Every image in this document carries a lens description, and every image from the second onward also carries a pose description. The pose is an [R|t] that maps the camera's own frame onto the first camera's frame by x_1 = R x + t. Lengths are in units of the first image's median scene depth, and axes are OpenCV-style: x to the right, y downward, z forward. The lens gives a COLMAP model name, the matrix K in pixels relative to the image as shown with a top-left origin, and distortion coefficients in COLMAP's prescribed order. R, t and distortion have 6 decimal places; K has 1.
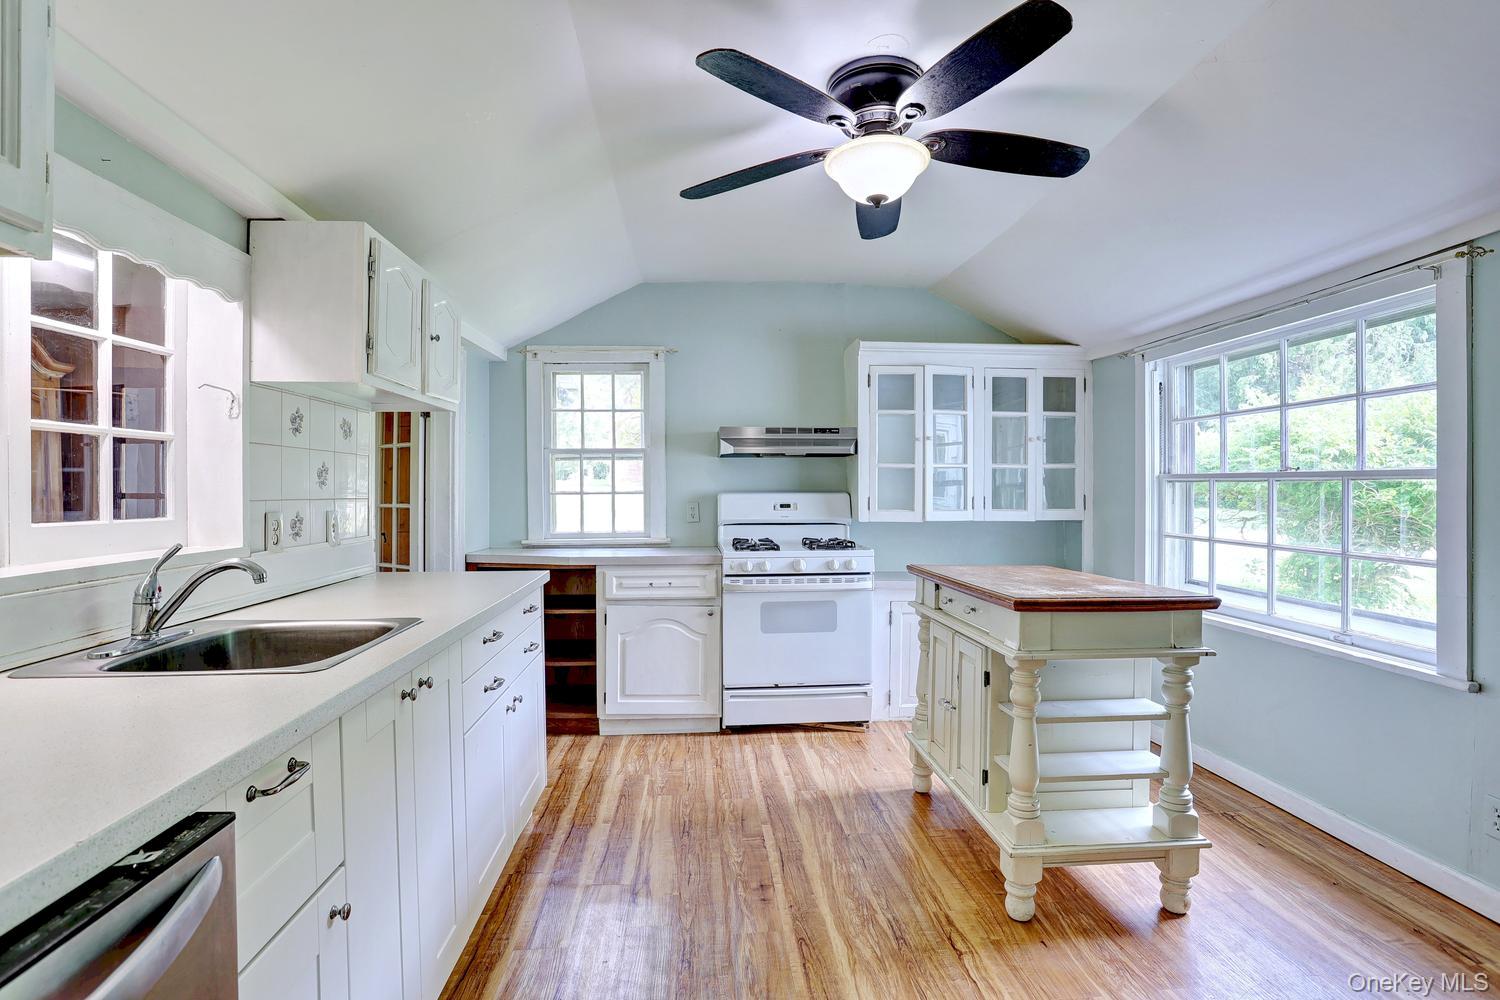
lens RADIAL K [[721.8, 0, 745.6], [0, 721.8, 485.9], [0, 0, 1]] dist [-0.036789, 0.001273]
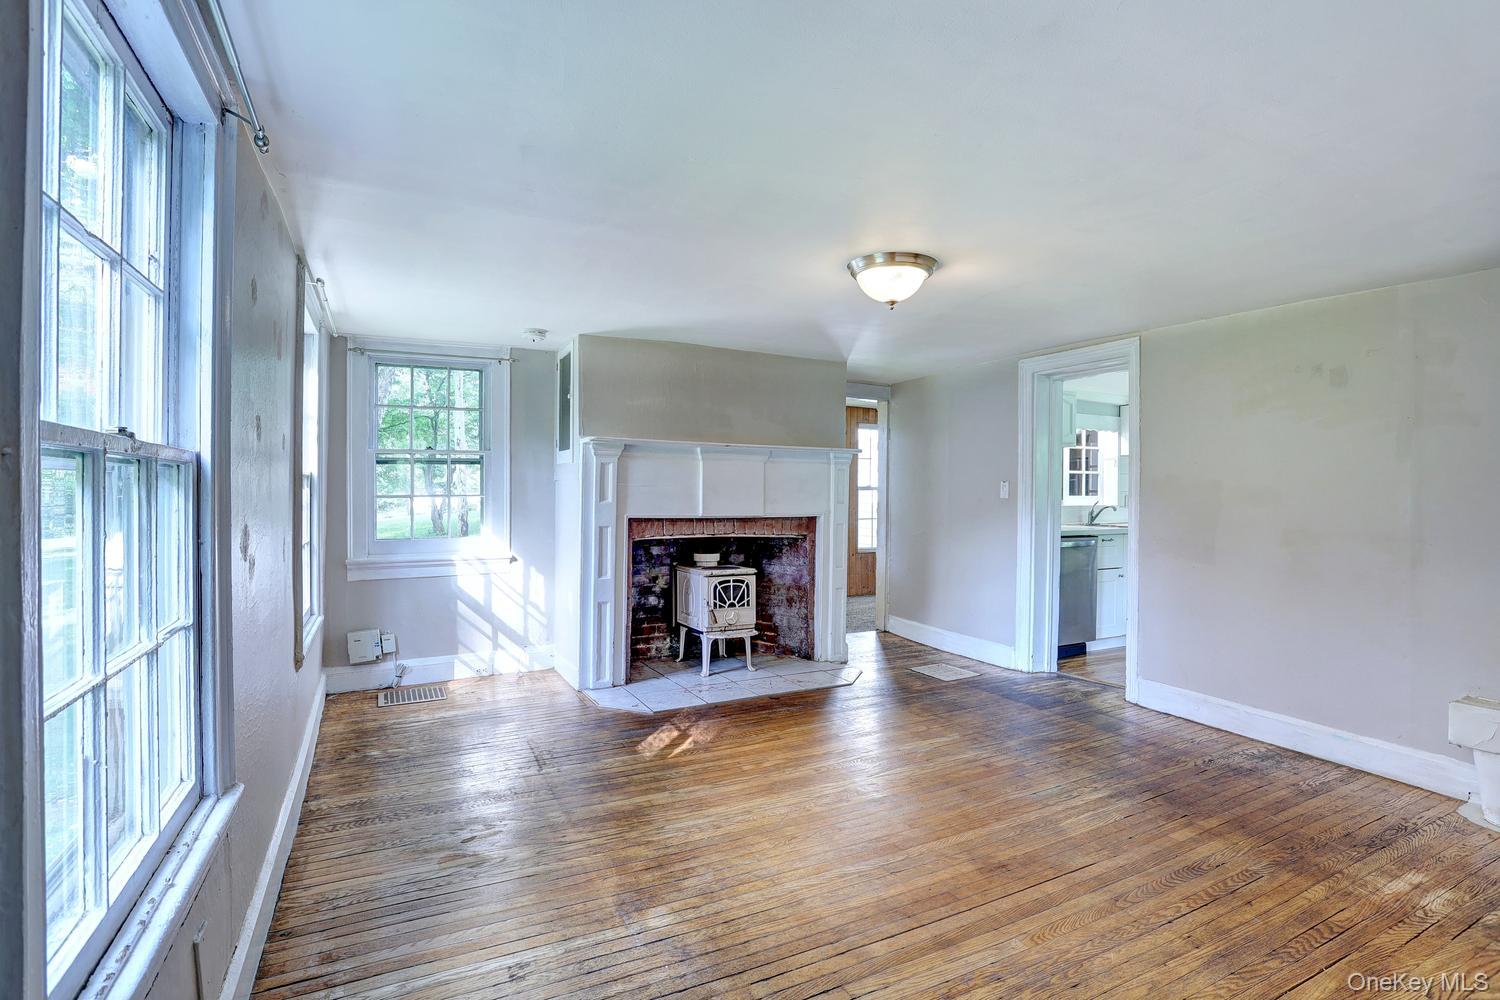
lens RADIAL K [[721.8, 0, 745.6], [0, 721.8, 485.9], [0, 0, 1]] dist [-0.036789, 0.001273]
pose [[0.370167, 0.013787, -0.928863, 1.965918], [0.010828, 0.999758, 0.019154, -0.100219], [0.928902, -0.017148, 0.369928, -2.091575]]
